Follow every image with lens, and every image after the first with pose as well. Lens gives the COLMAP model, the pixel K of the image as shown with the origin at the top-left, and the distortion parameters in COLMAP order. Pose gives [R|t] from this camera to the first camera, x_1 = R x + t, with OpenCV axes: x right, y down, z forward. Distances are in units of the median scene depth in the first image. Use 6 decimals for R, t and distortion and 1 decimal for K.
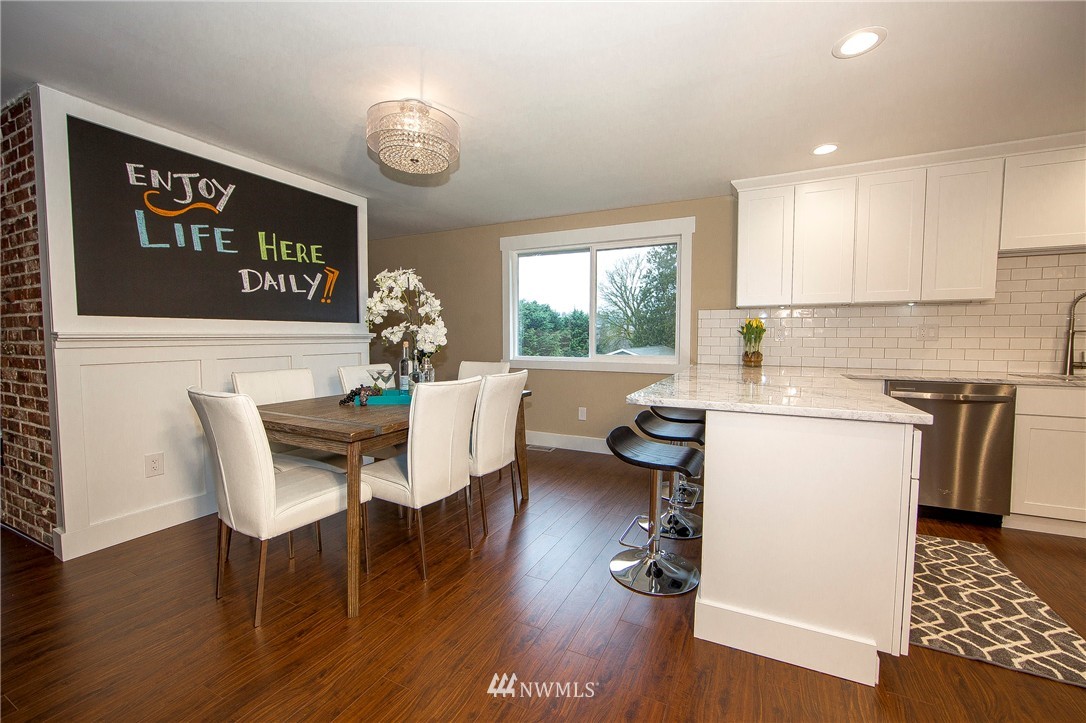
lens RADIAL K [[435.5, 0, 543.0], [0, 435.5, 361.5], [0, 0, 1]] dist [-0.012751, 0.000522]
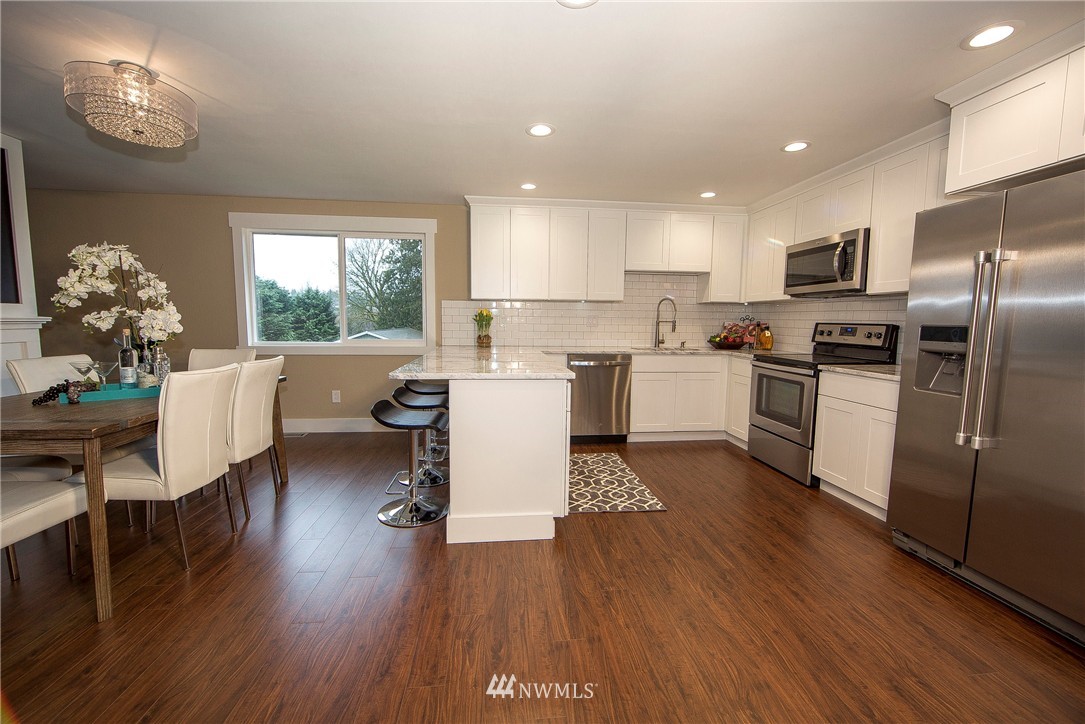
lens RADIAL K [[435.1, 0, 542.5], [0, 435.1, 362.0], [0, 0, 1]] dist [-0.012751, 0.000522]
pose [[0.842581, -0.043246, 0.536830, -0.073537], [0.019977, 0.998595, 0.049090, -0.004570], [-0.538199, -0.030639, 0.842261, -0.207311]]
